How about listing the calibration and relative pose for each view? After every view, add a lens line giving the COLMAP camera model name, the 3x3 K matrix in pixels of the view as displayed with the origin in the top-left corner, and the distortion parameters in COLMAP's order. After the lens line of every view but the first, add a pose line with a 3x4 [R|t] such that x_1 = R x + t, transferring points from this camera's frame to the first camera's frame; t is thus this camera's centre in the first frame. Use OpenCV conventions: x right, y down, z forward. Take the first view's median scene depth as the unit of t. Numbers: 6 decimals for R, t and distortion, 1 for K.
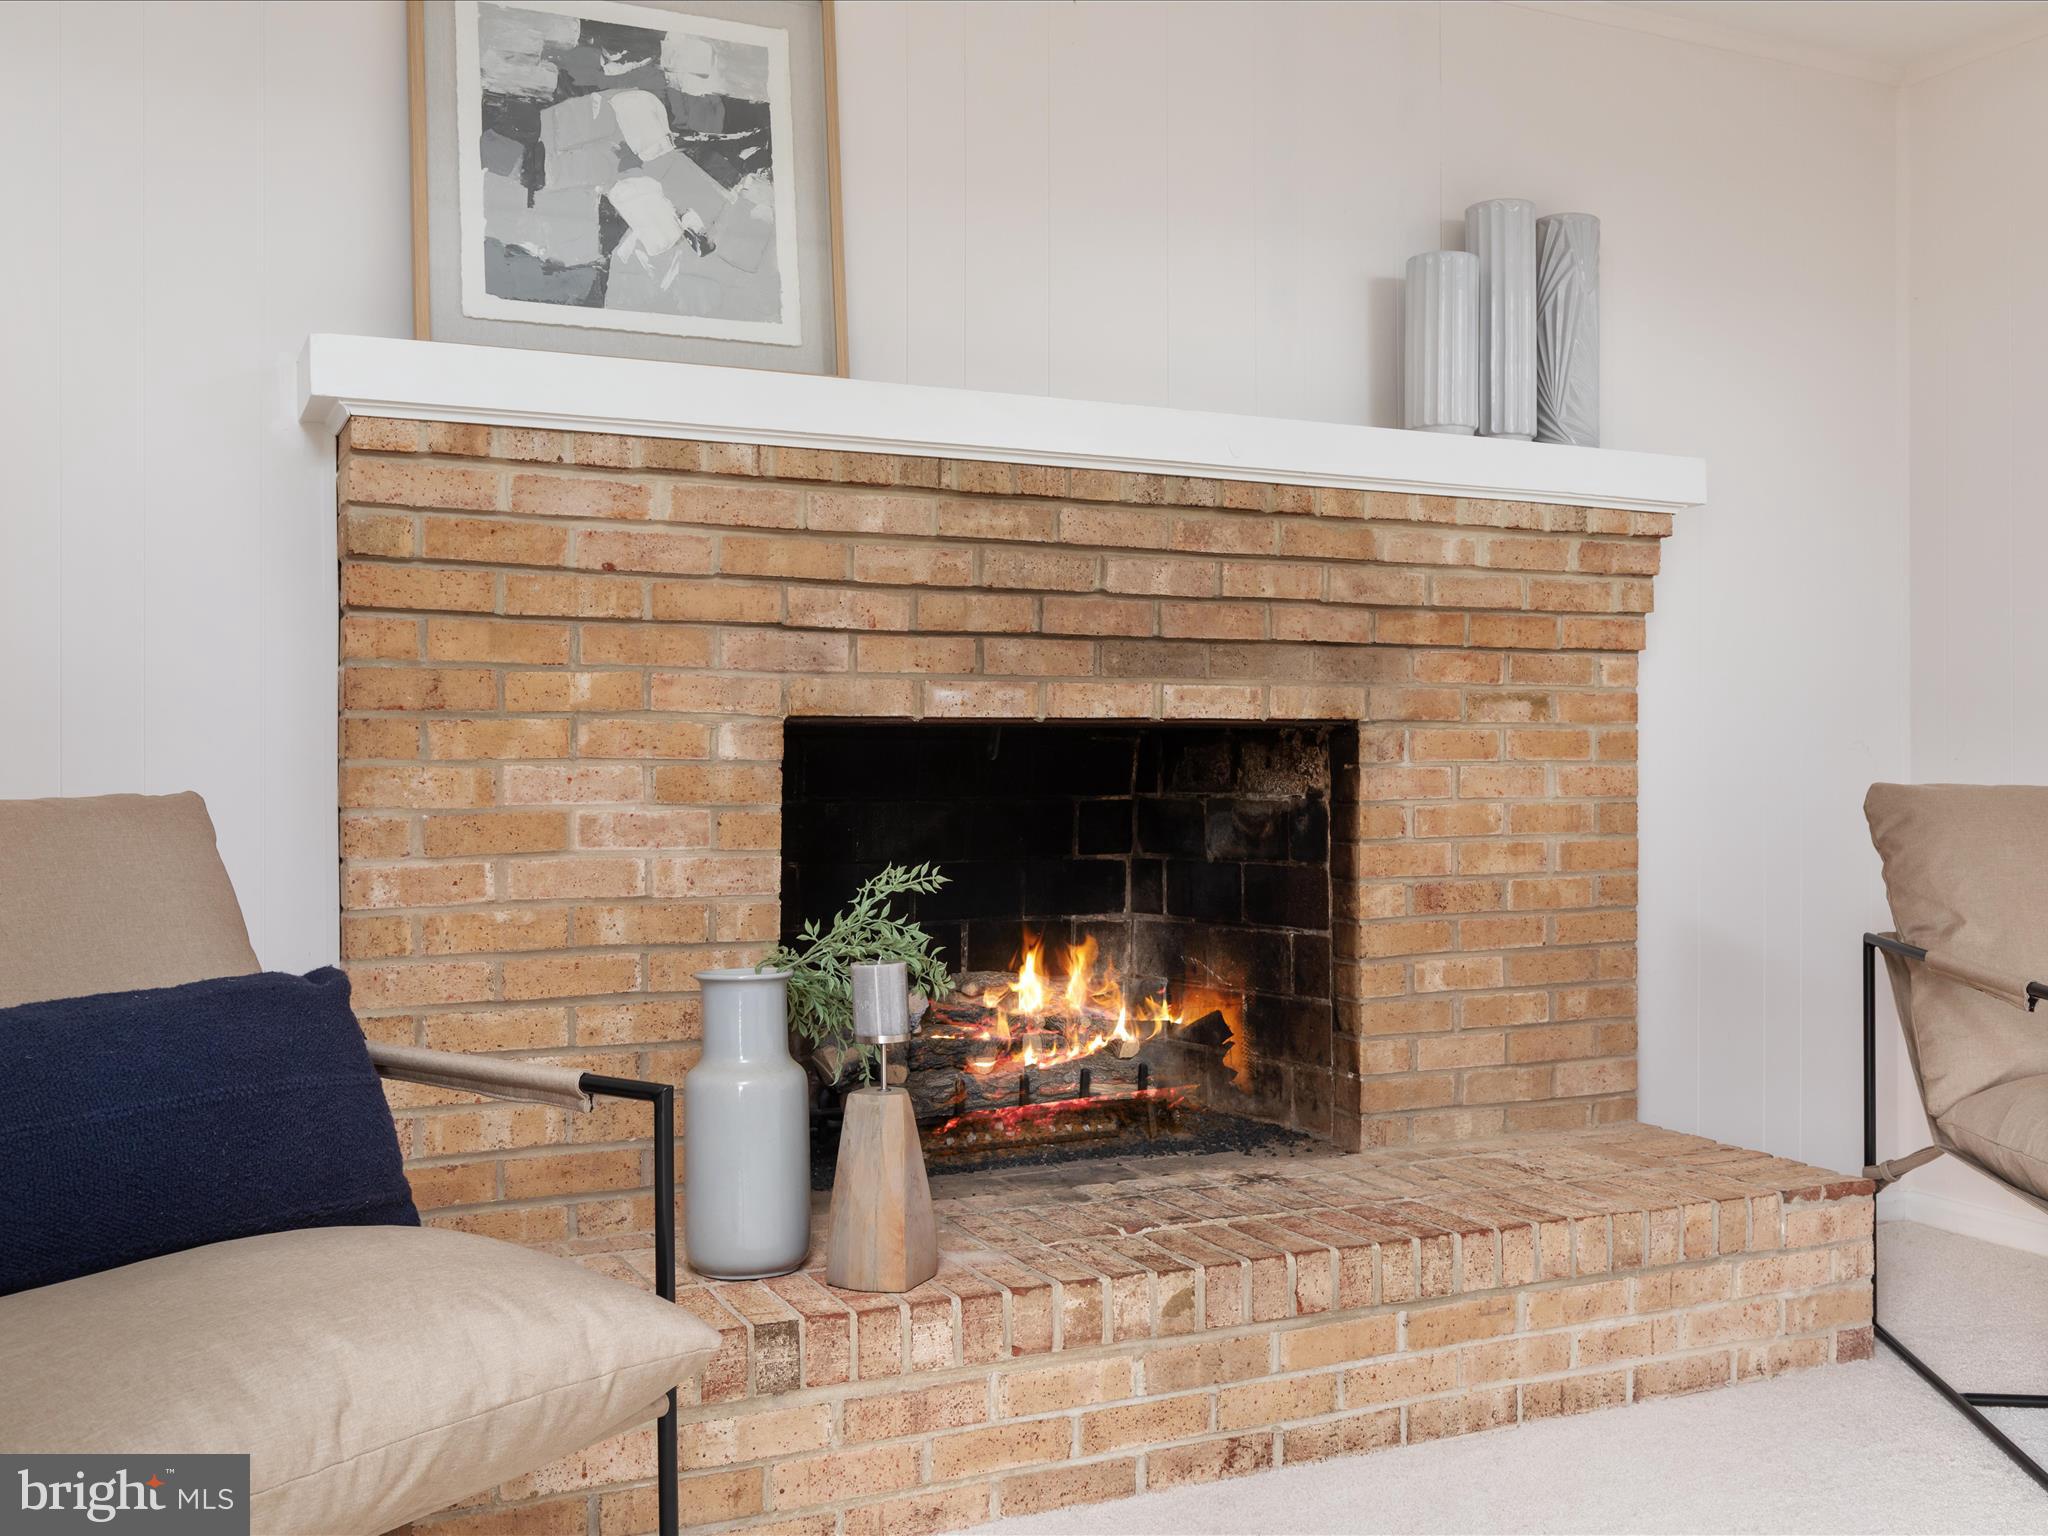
lens RADIAL K [[1899.6, 0, 1024.0], [0, 1899.6, 768.0], [0, 0, 1]] dist [-0.003831, 0.008326]
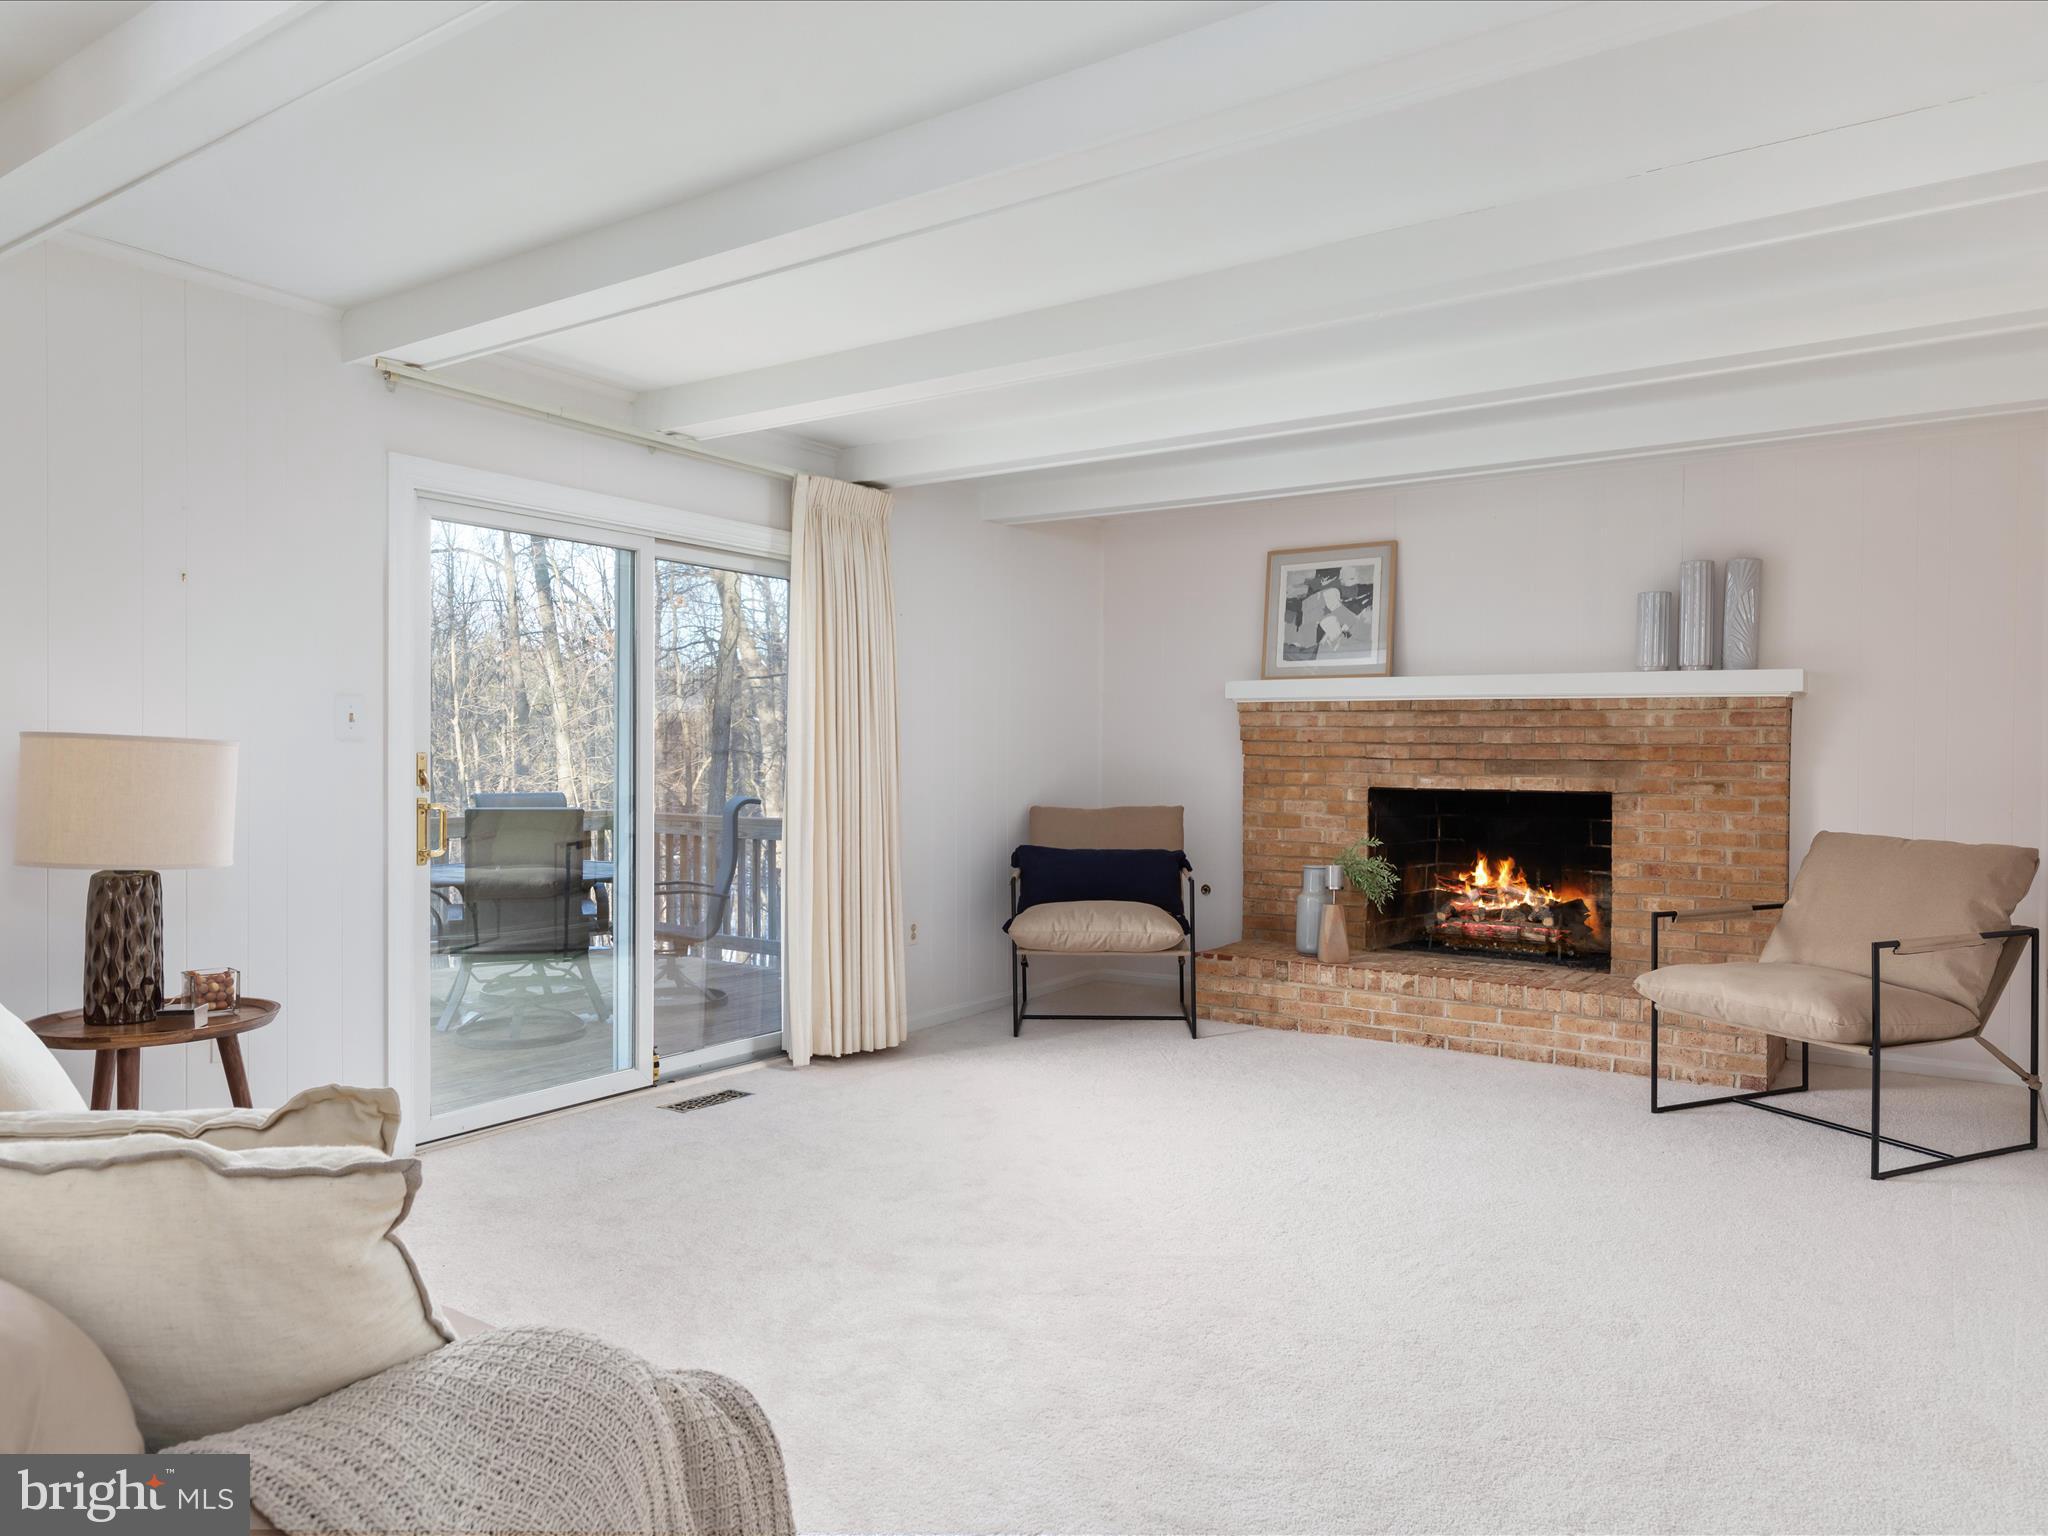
lens RADIAL K [[1333.0, 0, 1024.0], [0, 1333.0, 768.0], [0, 0, 1]] dist [-0.001378, -0.000663]
pose [[0.506244, 0.016228, -0.862237, 1.441701], [-0.013852, 0.999847, 0.010685, -0.073316], [0.862279, 0.006535, 0.506392, -0.558533]]
